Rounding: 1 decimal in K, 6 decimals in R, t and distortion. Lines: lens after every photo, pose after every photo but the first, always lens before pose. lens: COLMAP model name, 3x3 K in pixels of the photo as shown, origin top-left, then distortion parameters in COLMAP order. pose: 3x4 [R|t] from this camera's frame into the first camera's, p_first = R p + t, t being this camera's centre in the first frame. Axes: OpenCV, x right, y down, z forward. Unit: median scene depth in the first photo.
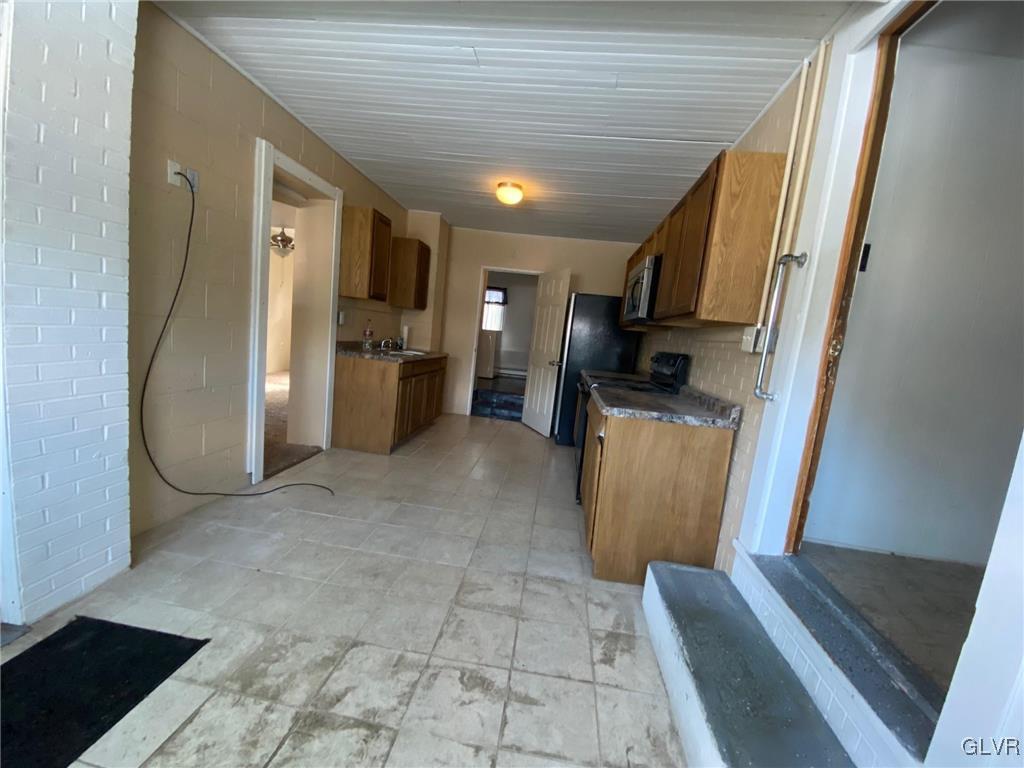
lens RADIAL K [[415.0, 0, 512.0], [0, 415.0, 384.0], [0, 0, 1]] dist [0.022930, -0.019958]
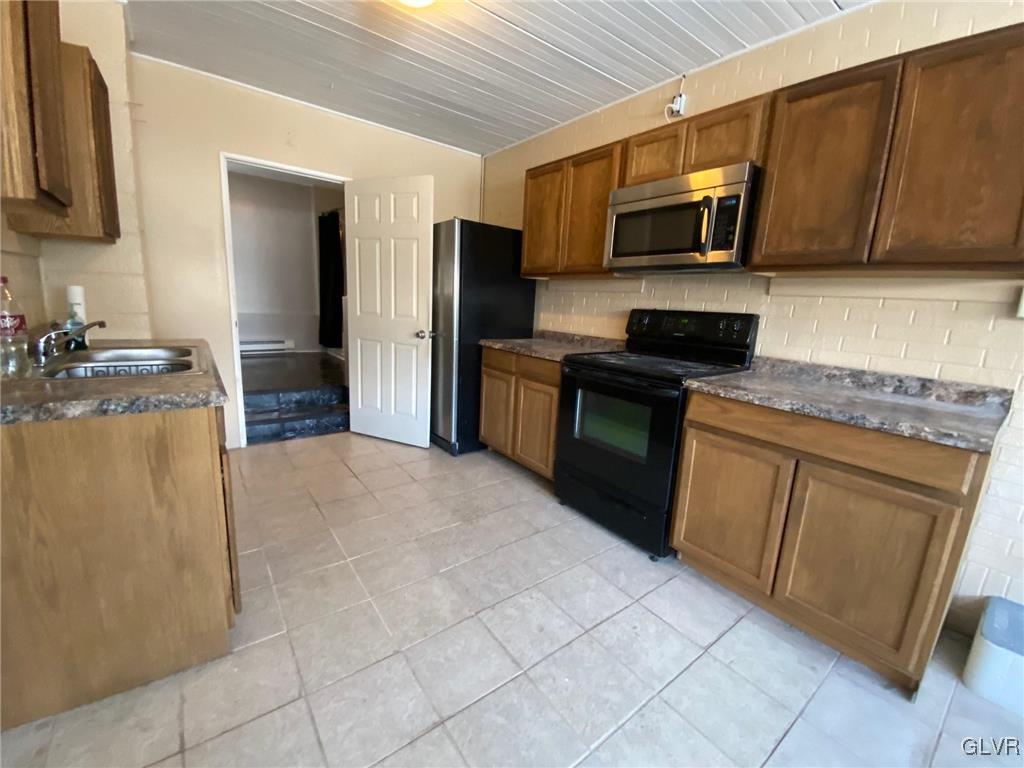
lens RADIAL K [[415.0, 0, 512.0], [0, 415.0, 384.0], [0, 0, 1]] dist [0.022930, -0.019958]
pose [[0.722003, -0.202885, 0.661475, -0.285739], [0.110353, 0.977570, 0.179386, -0.091350], [-0.683033, -0.056522, 0.728197, 0.537757]]
